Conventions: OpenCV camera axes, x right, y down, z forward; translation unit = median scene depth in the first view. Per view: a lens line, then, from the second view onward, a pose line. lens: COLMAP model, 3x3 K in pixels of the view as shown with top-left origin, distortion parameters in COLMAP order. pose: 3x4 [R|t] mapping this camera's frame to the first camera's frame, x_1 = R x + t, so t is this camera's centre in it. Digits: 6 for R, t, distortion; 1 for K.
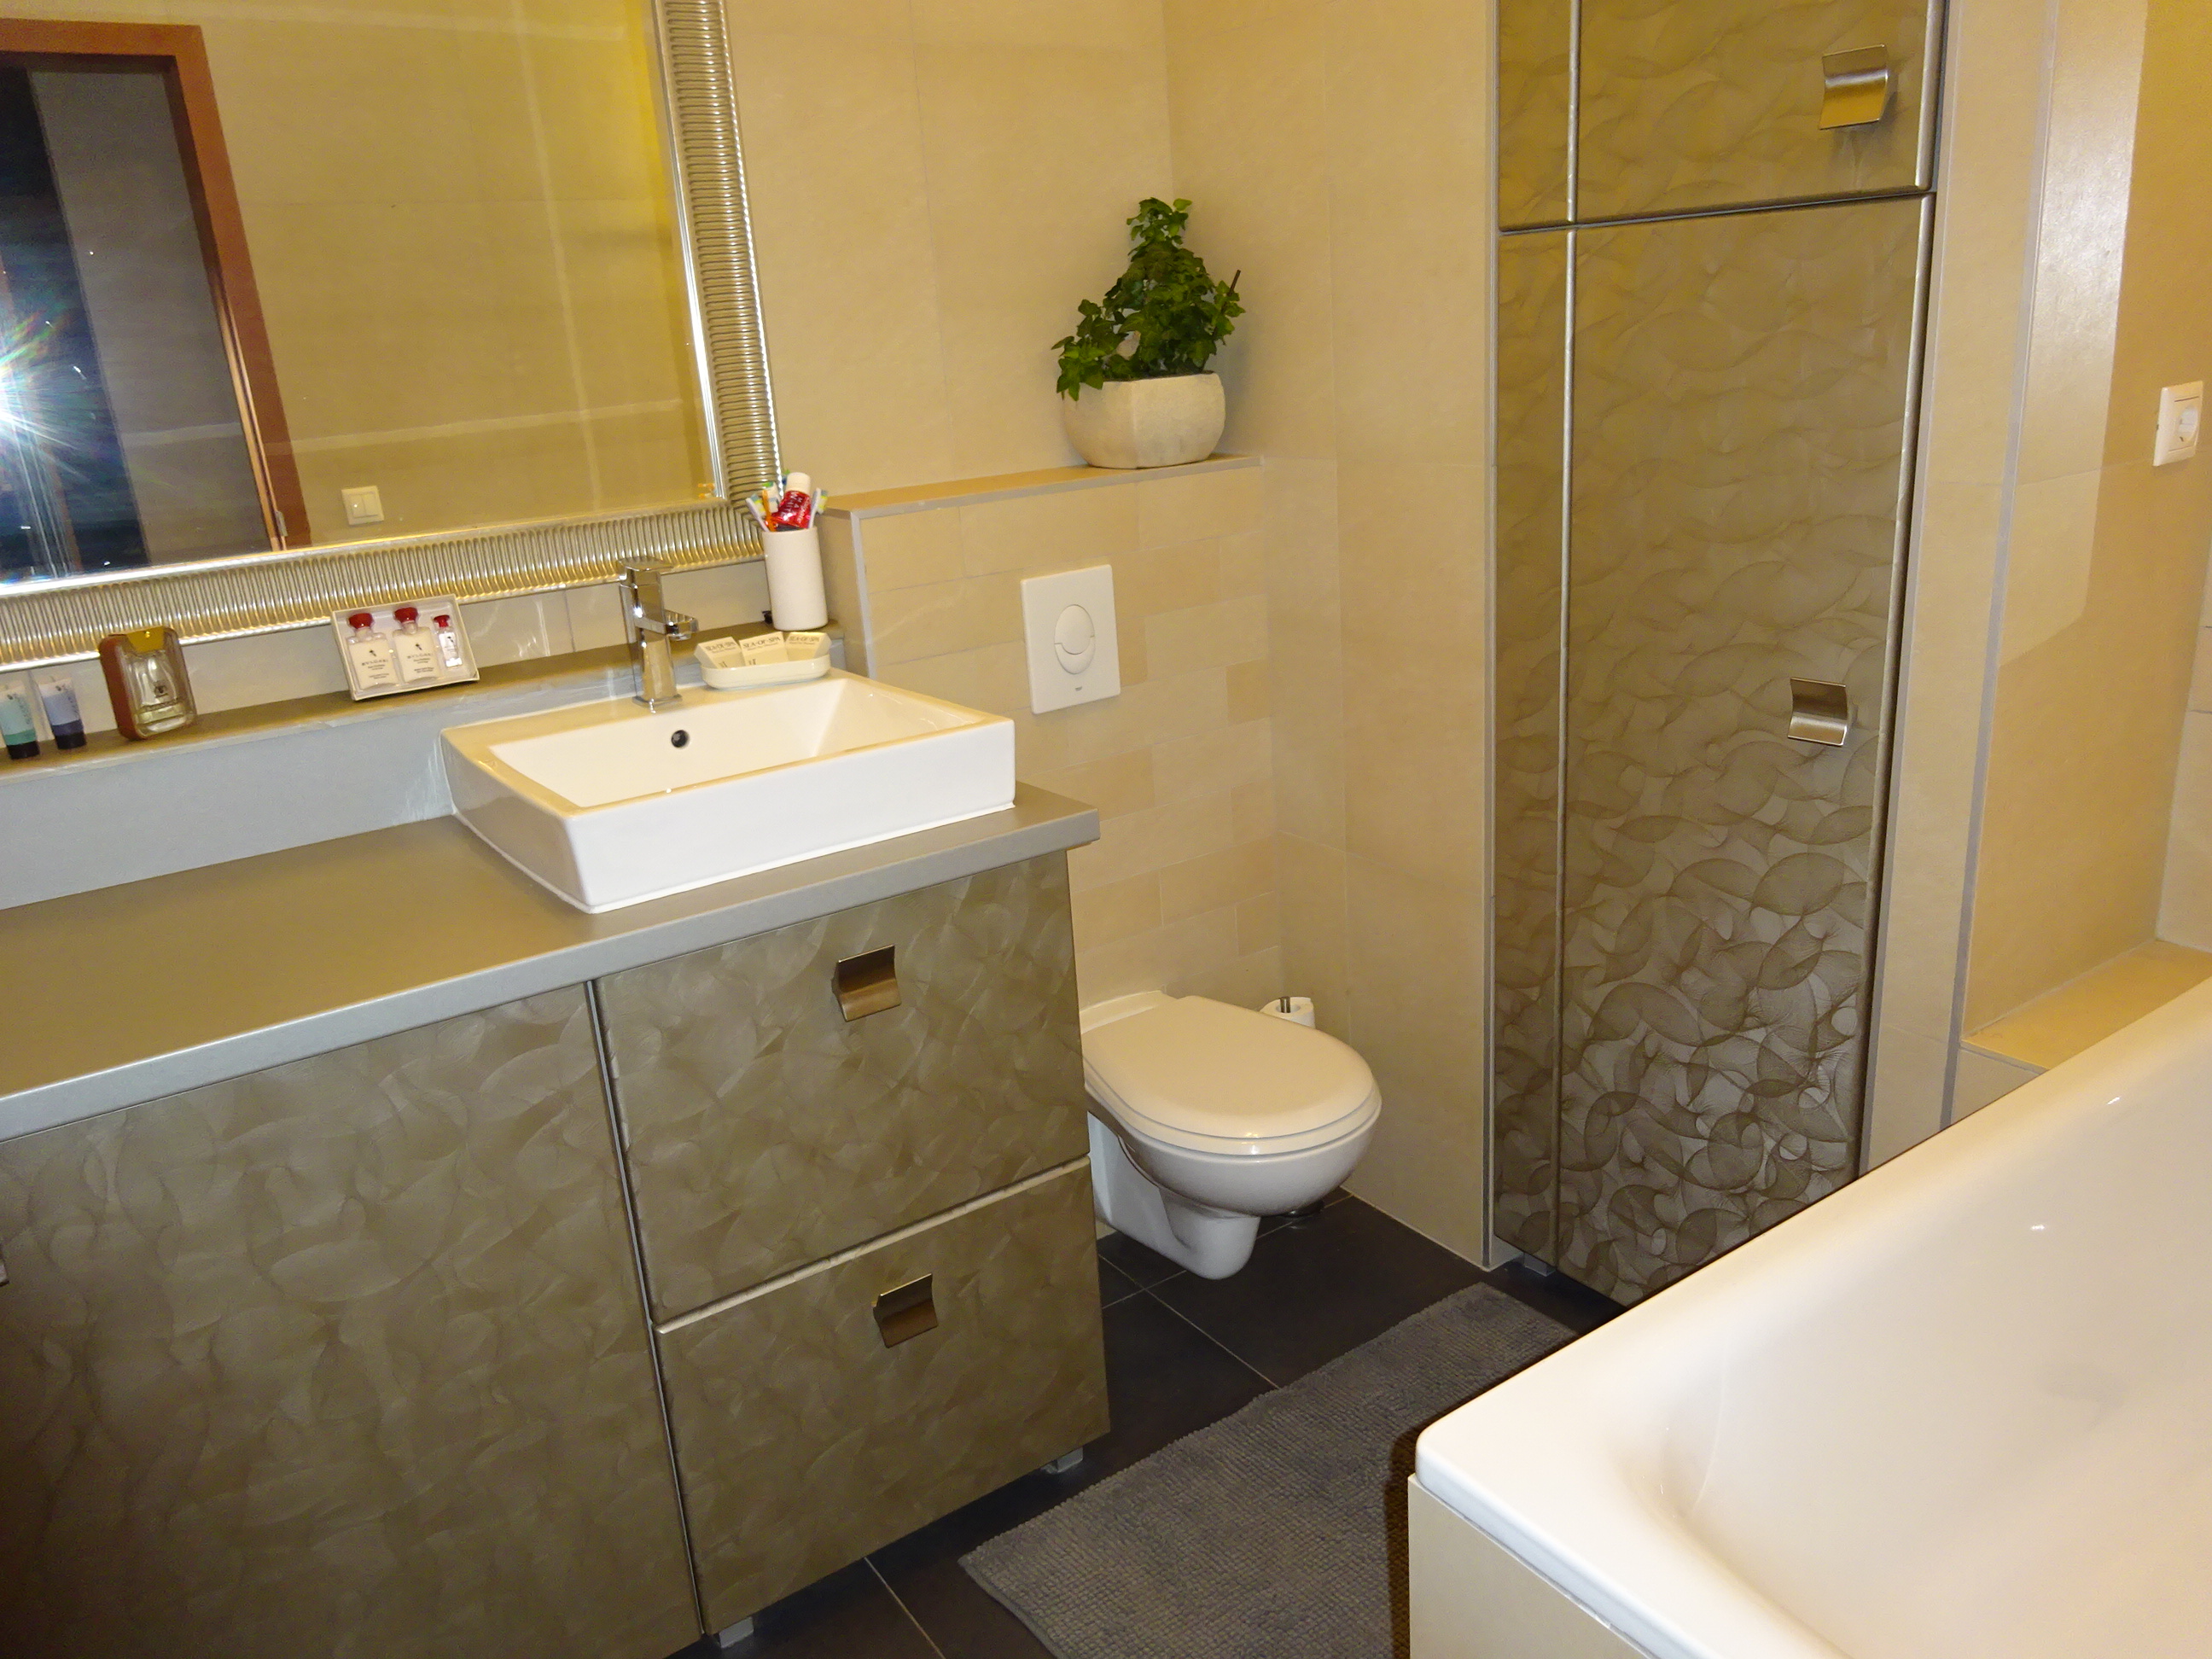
lens RADIAL K [[1630.1, 0, 1102.5], [0, 1630.1, 828.3], [0, 0, 1]] dist [0.002988, -0.011137]
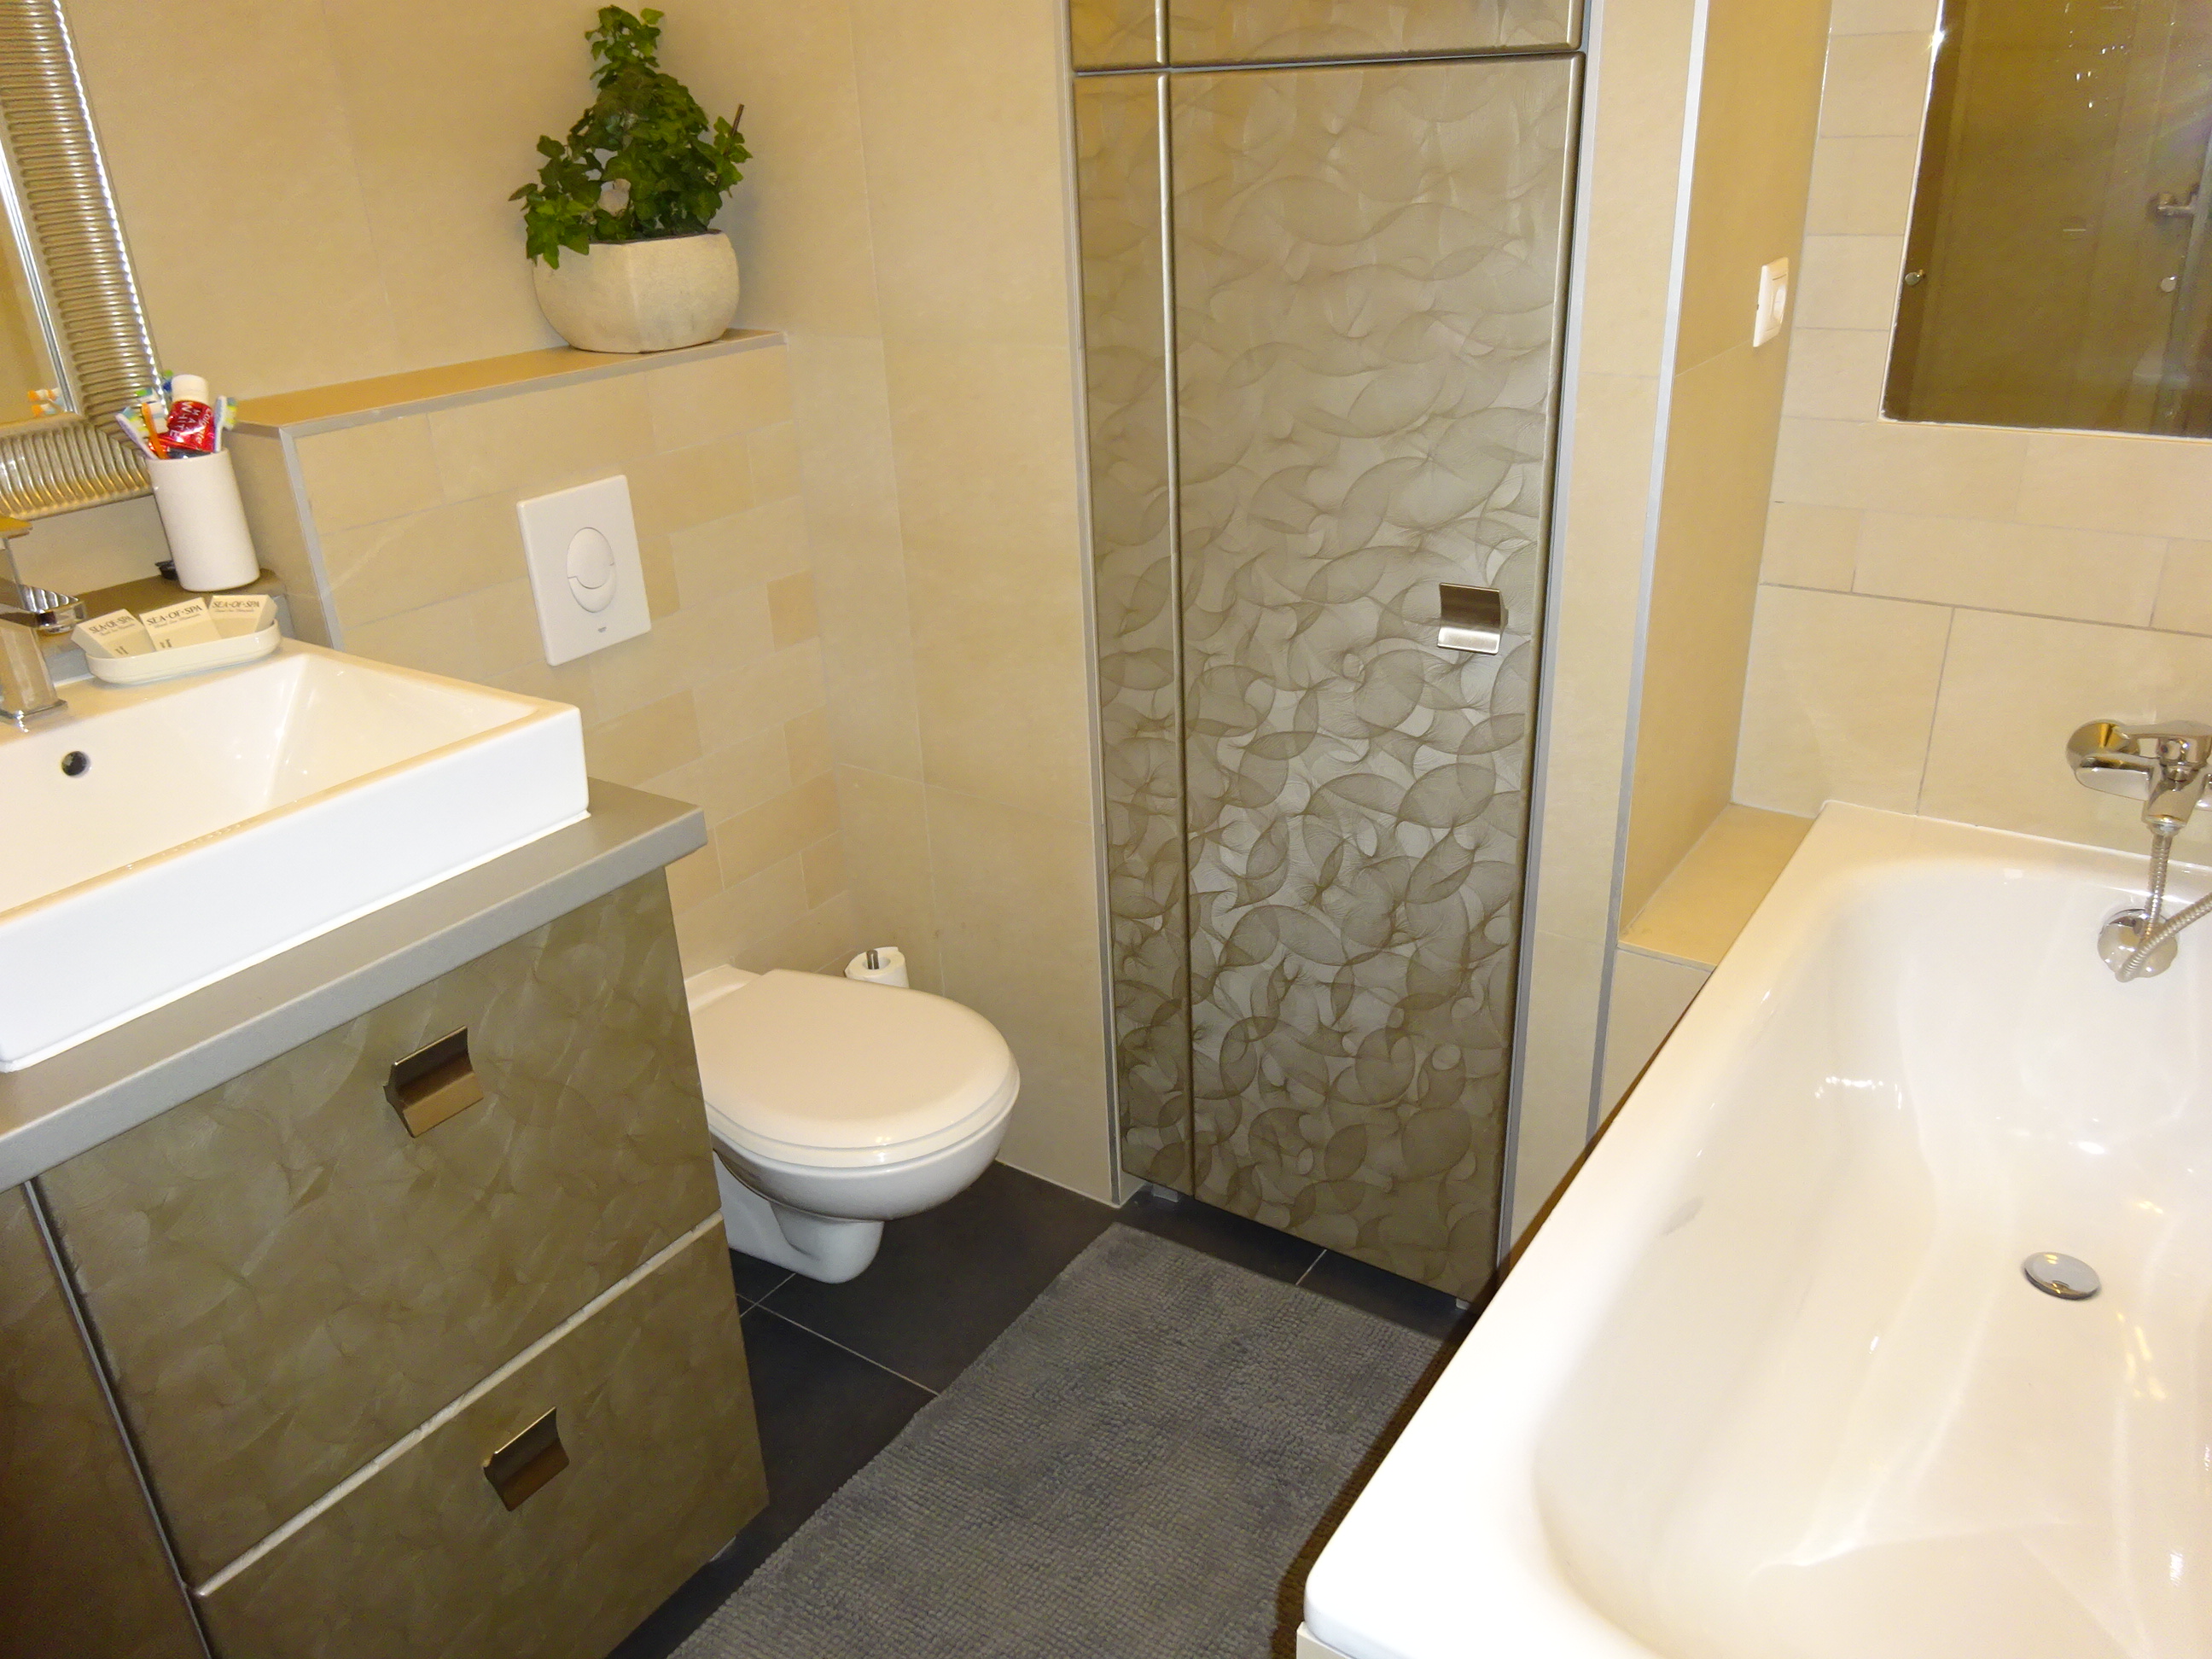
lens RADIAL K [[1630.1, 0, 1111.2], [0, 1630.1, 832.0], [0, 0, 1]] dist [0.002988, -0.011137]
pose [[0.931009, -0.121612, 0.344140, -0.081061], [0.087085, 0.989642, 0.114127, -0.064670], [-0.354454, -0.076284, 0.931956, 0.158822]]
